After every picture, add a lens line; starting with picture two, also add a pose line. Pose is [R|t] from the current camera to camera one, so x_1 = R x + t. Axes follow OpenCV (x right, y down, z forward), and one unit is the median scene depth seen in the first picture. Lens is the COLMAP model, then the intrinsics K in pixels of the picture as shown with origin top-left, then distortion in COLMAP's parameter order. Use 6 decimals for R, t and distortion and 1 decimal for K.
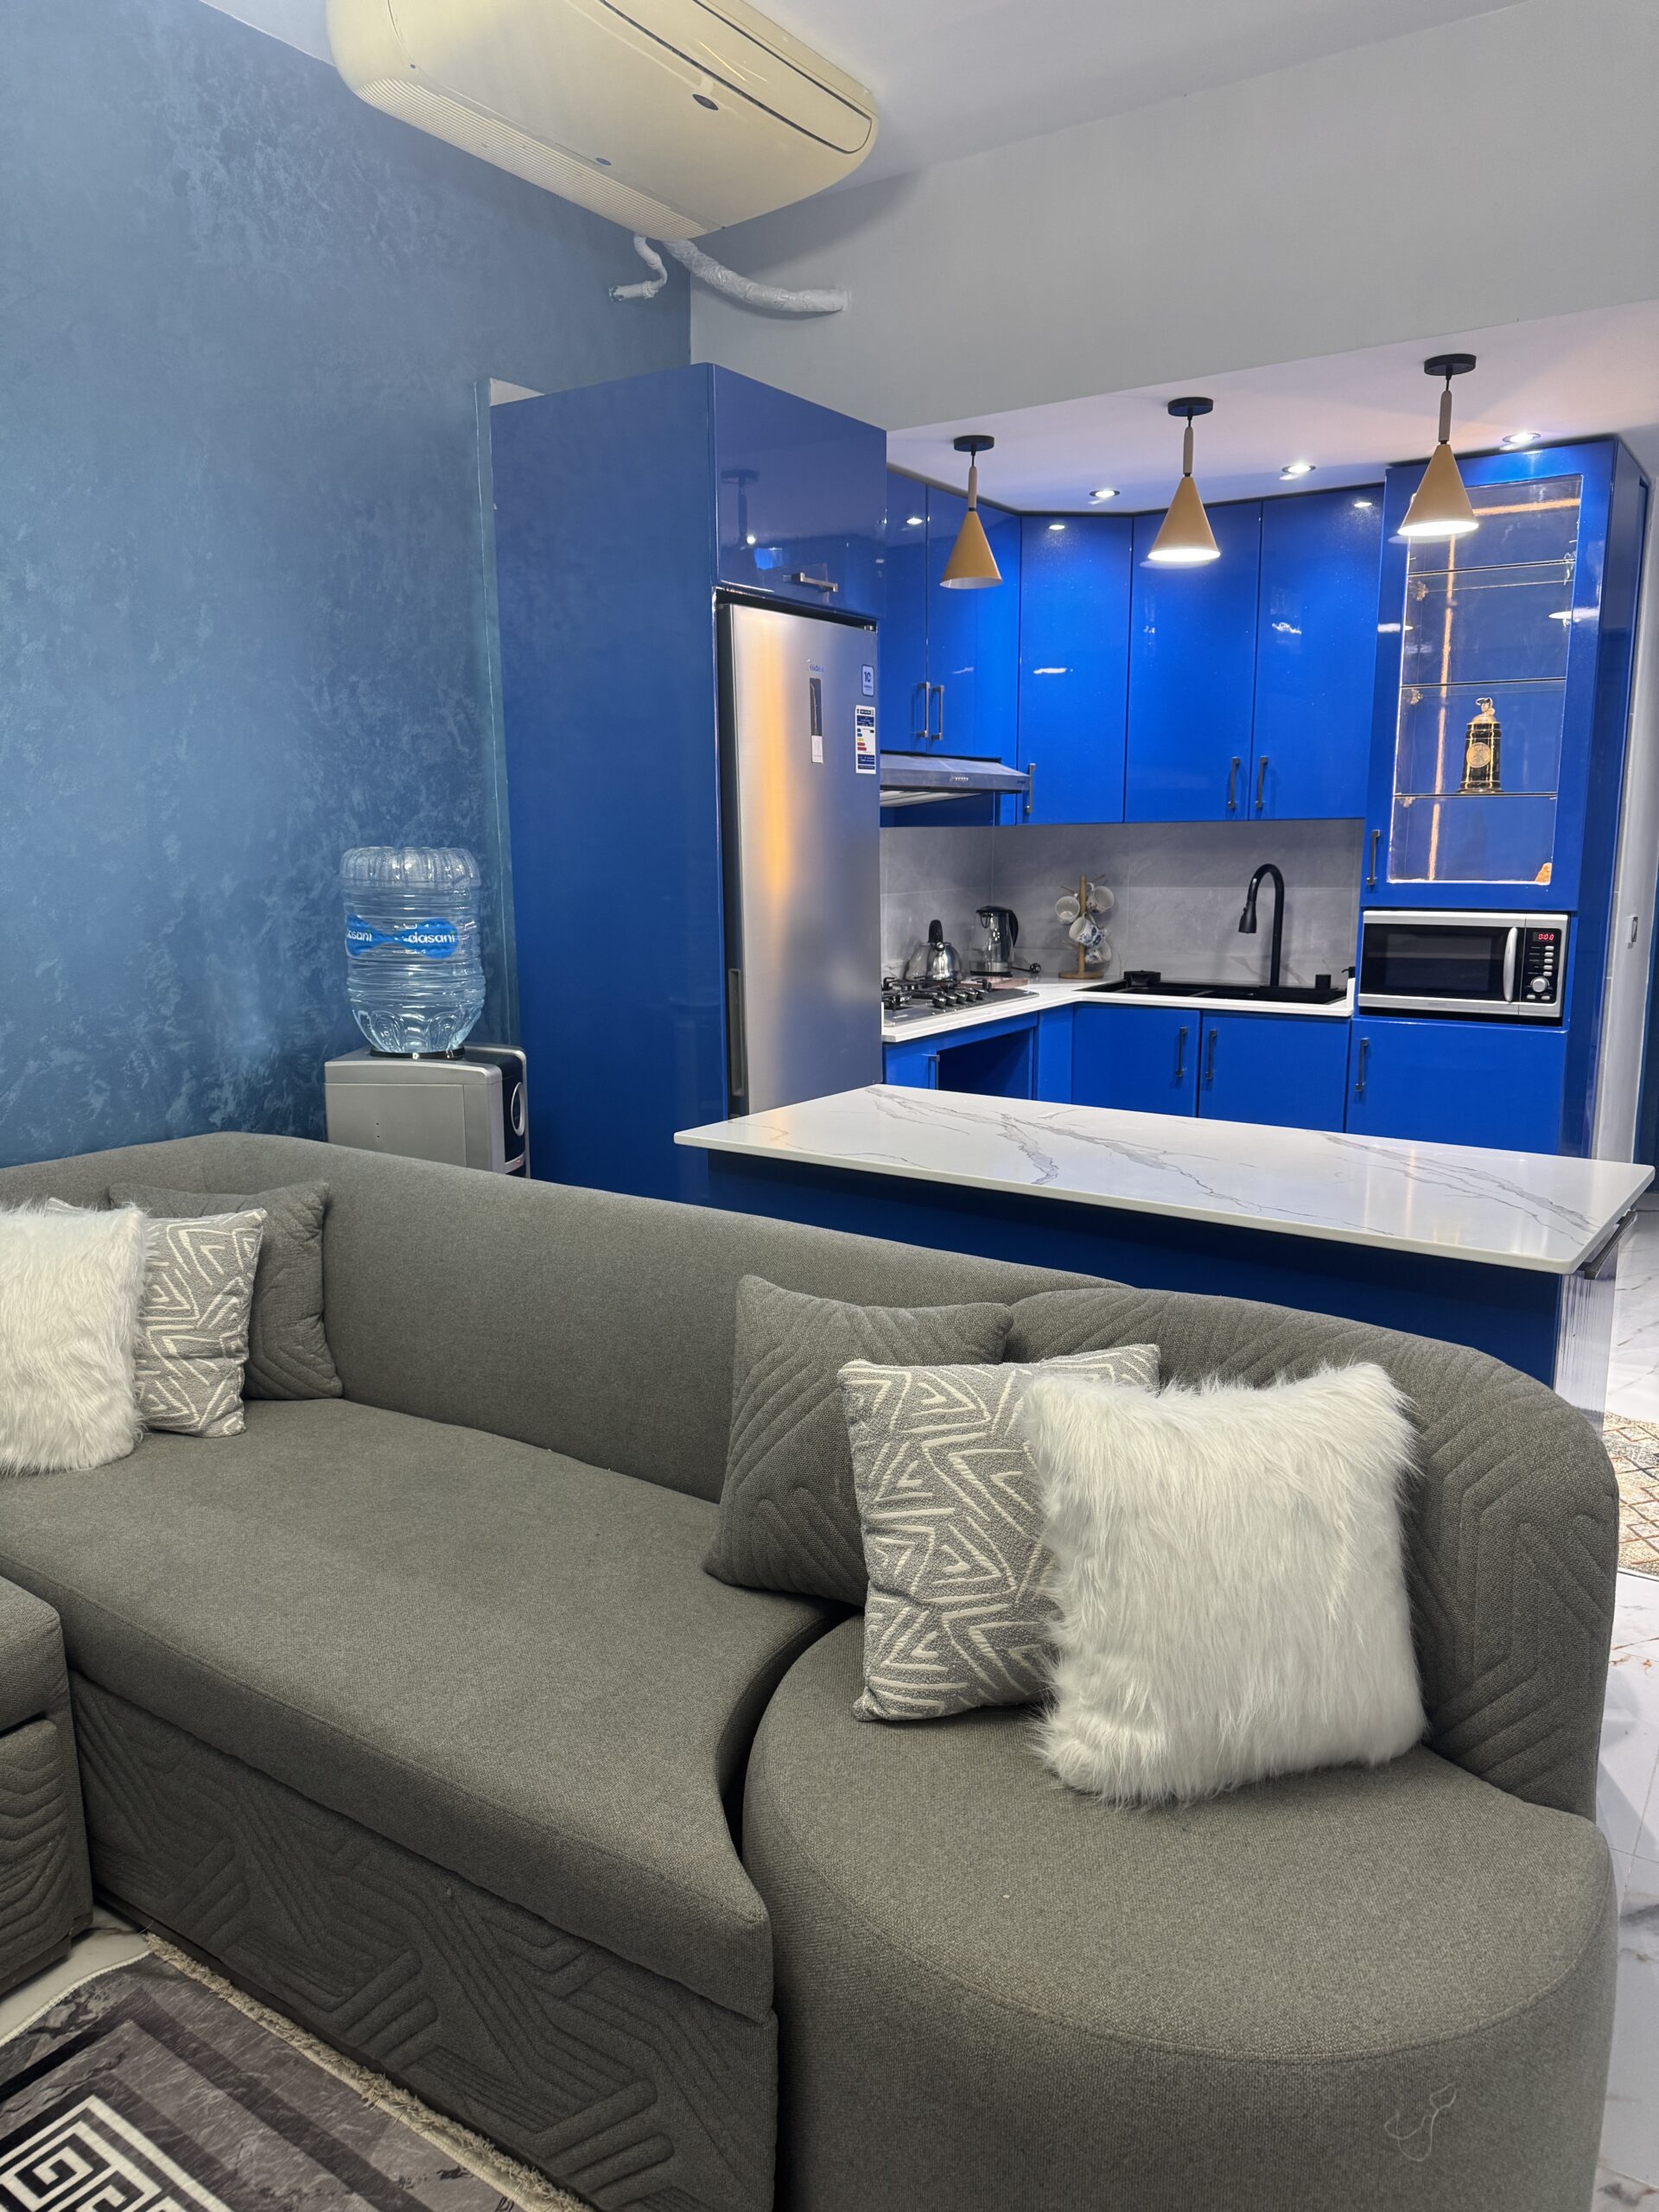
lens RADIAL K [[1542.3, 0, 818.9], [0, 1542.3, 1103.0], [0, 0, 1]] dist [0.004052, -0.013666]
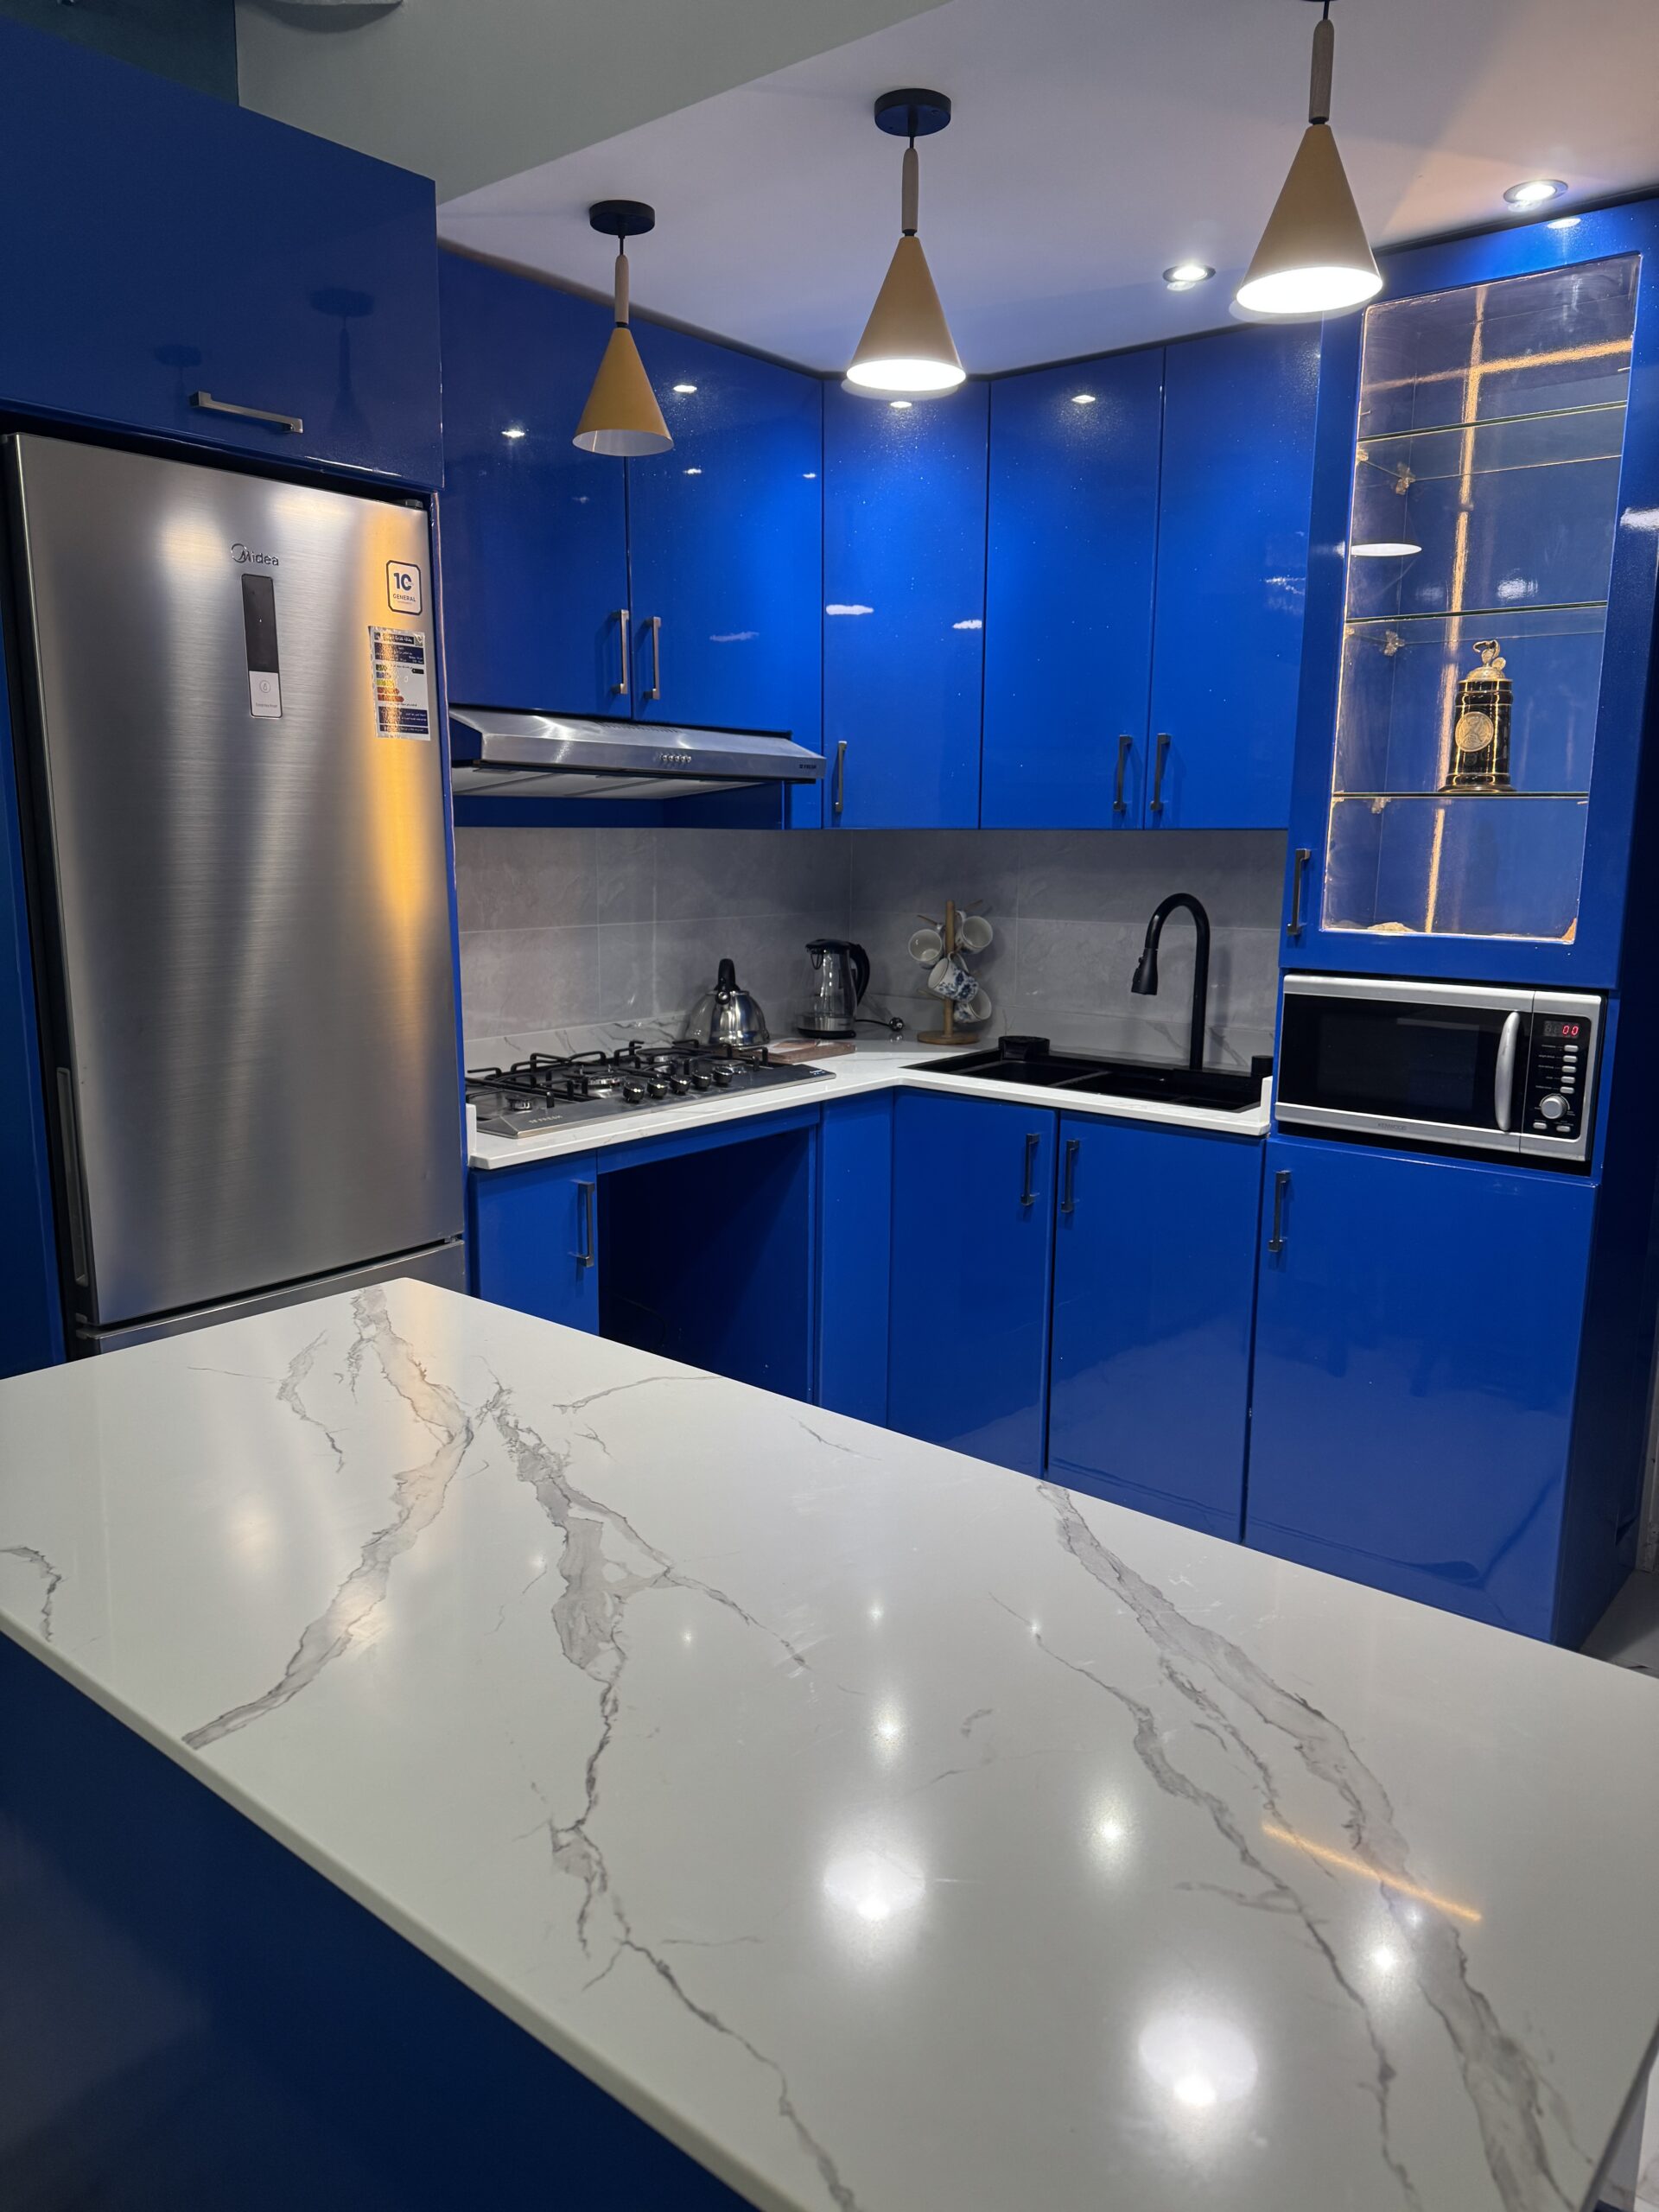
lens RADIAL K [[1542.3, 0, 825.7], [0, 1542.3, 1089.4], [0, 0, 1]] dist [0.004052, -0.013666]
pose [[0.995519, 0.032596, -0.088767, 0.206651], [-0.033047, 0.999447, -0.003611, -0.063296], [0.088601, 0.006529, 0.996046, 0.323111]]
